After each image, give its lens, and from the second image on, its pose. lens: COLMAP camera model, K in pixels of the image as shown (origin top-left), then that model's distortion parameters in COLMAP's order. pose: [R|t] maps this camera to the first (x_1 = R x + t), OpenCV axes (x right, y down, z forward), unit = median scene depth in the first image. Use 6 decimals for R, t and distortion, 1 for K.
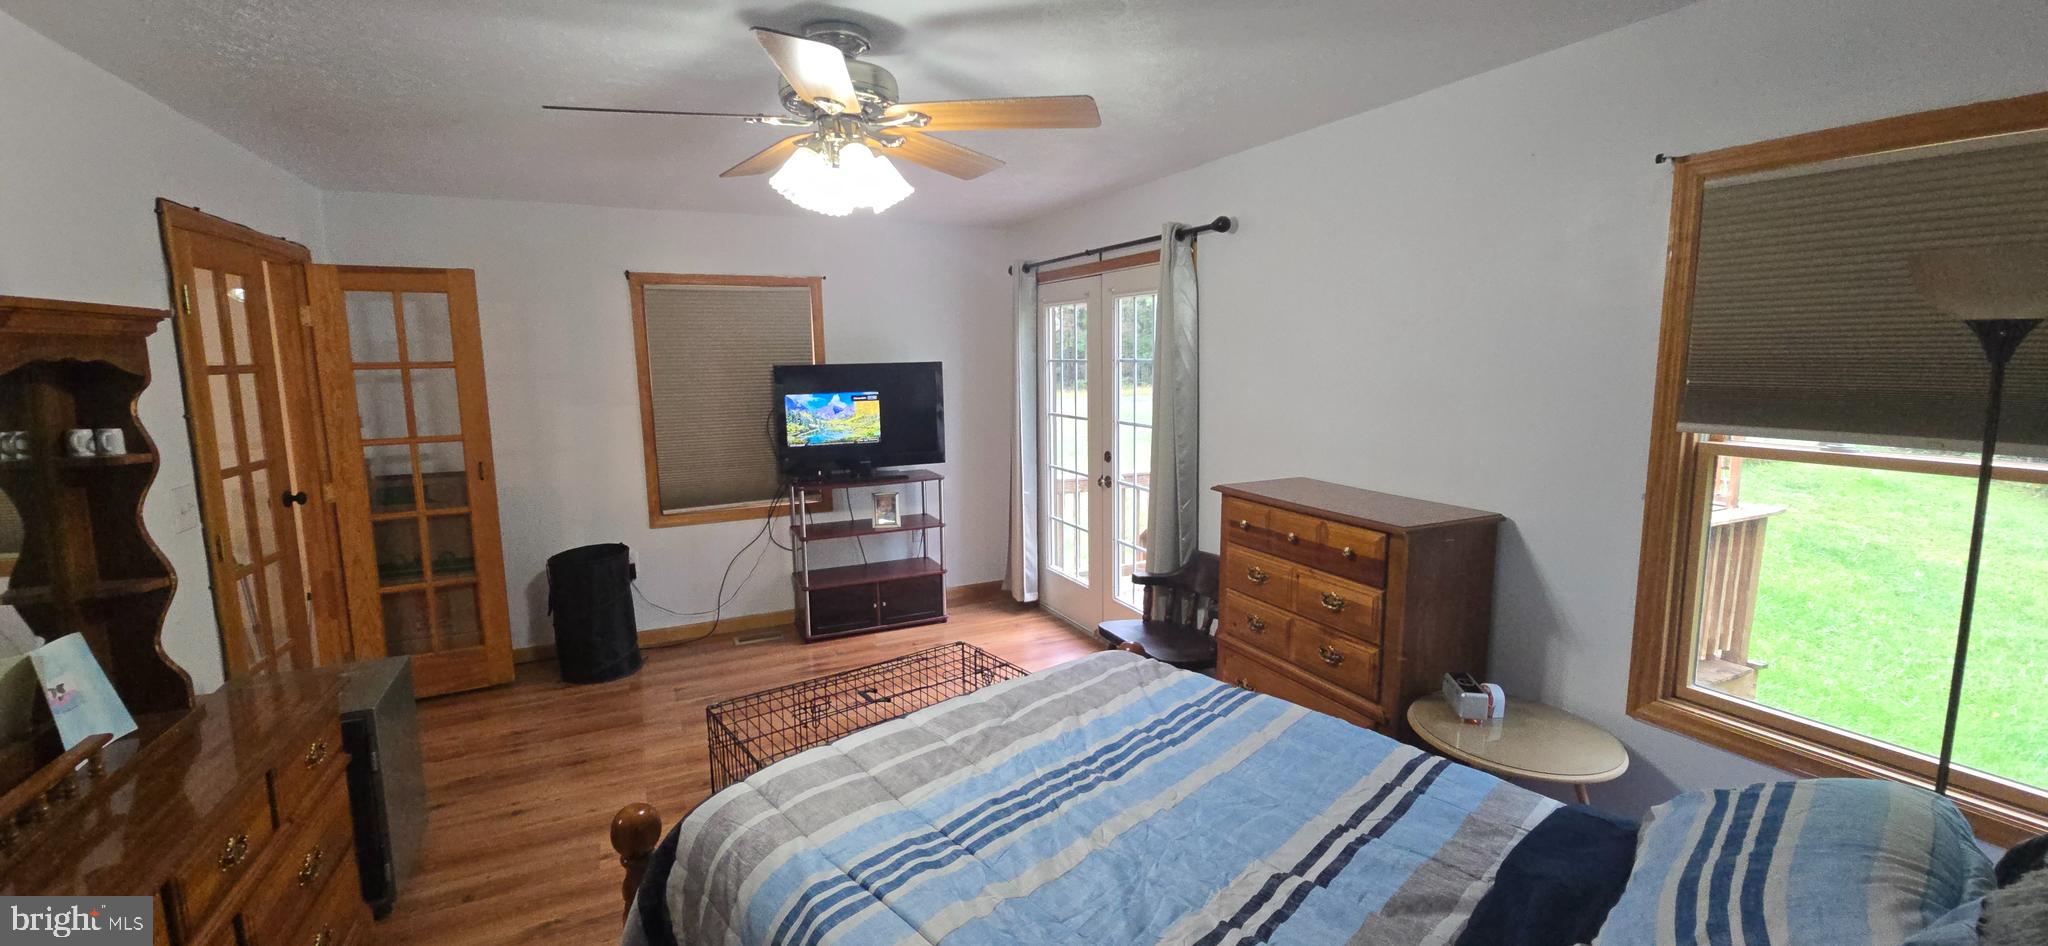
lens RADIAL K [[829.0, 0, 1031.6], [0, 829.0, 464.9], [0, 0, 1]] dist [0.001067, -0.000282]
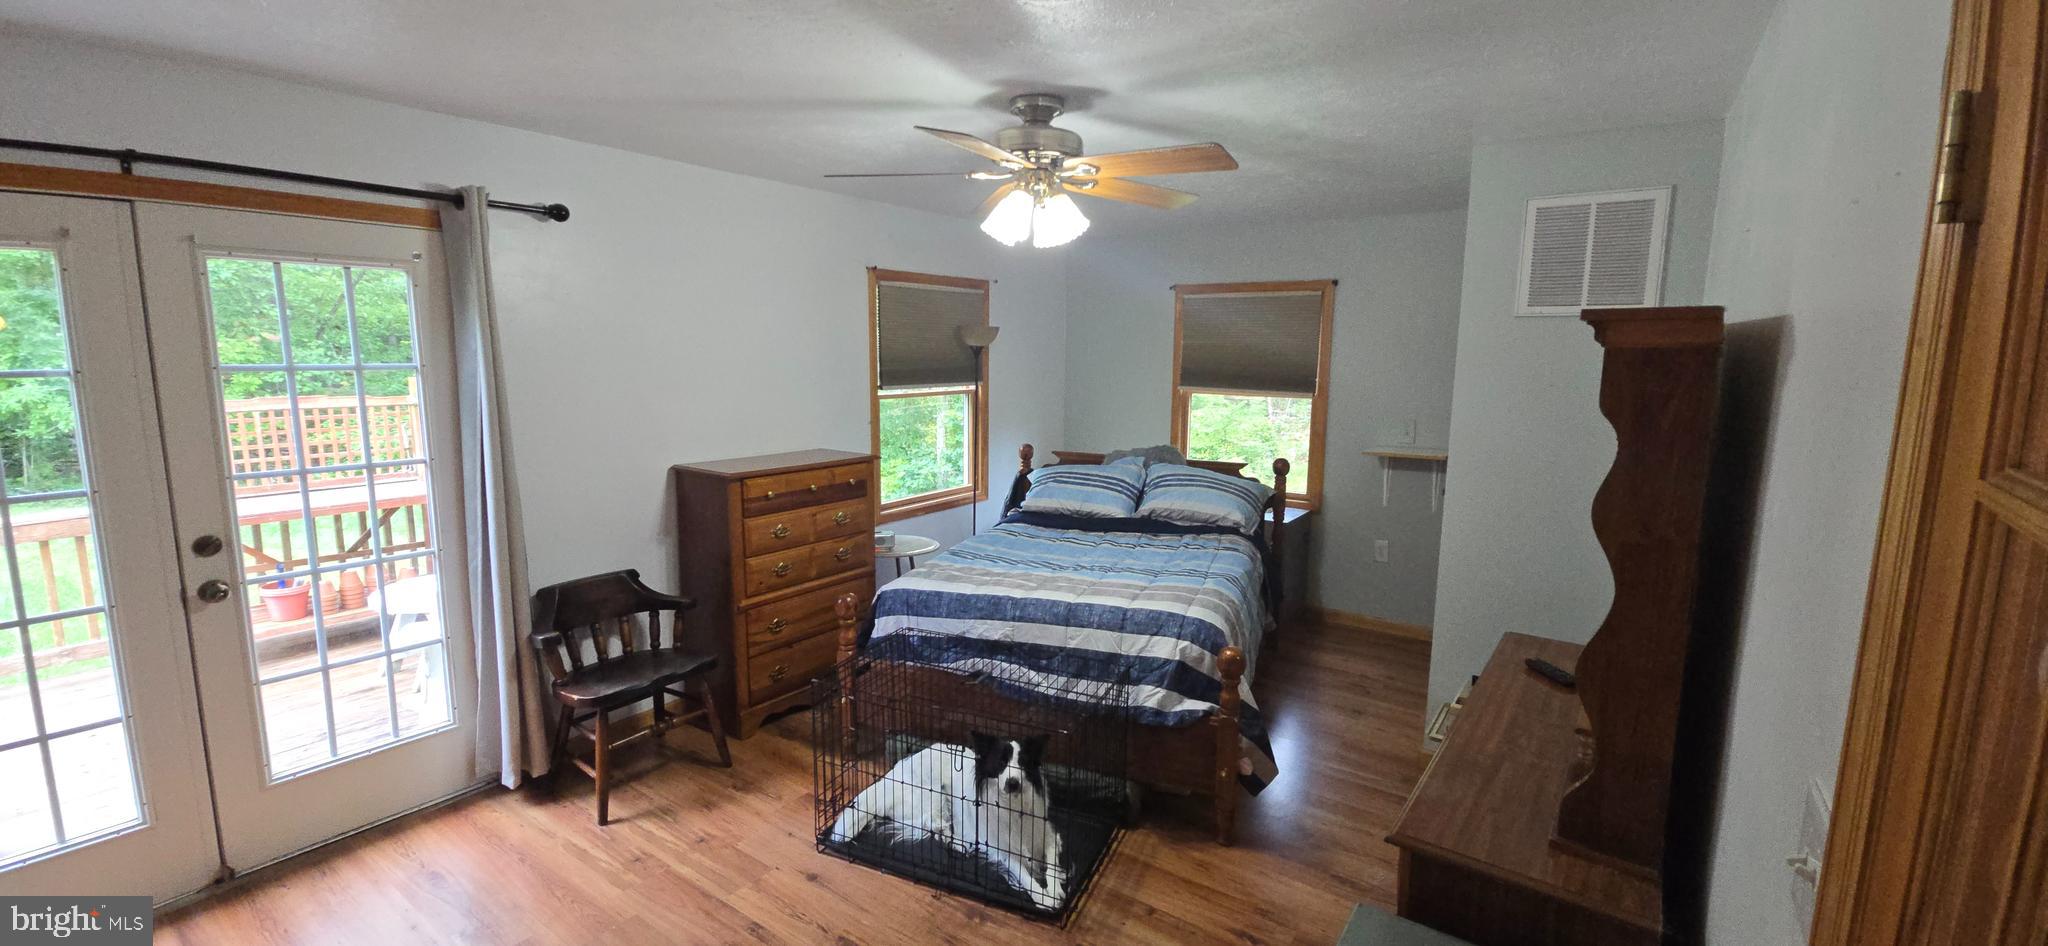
lens RADIAL K [[829.0, 0, 1031.6], [0, 829.0, 464.9], [0, 0, 1]] dist [0.001067, -0.000282]
pose [[-0.457151, -0.114972, 0.881926, -0.670145], [0.121588, 0.974220, 0.190030, -0.106449], [-0.881039, 0.194104, -0.431387, 0.797274]]
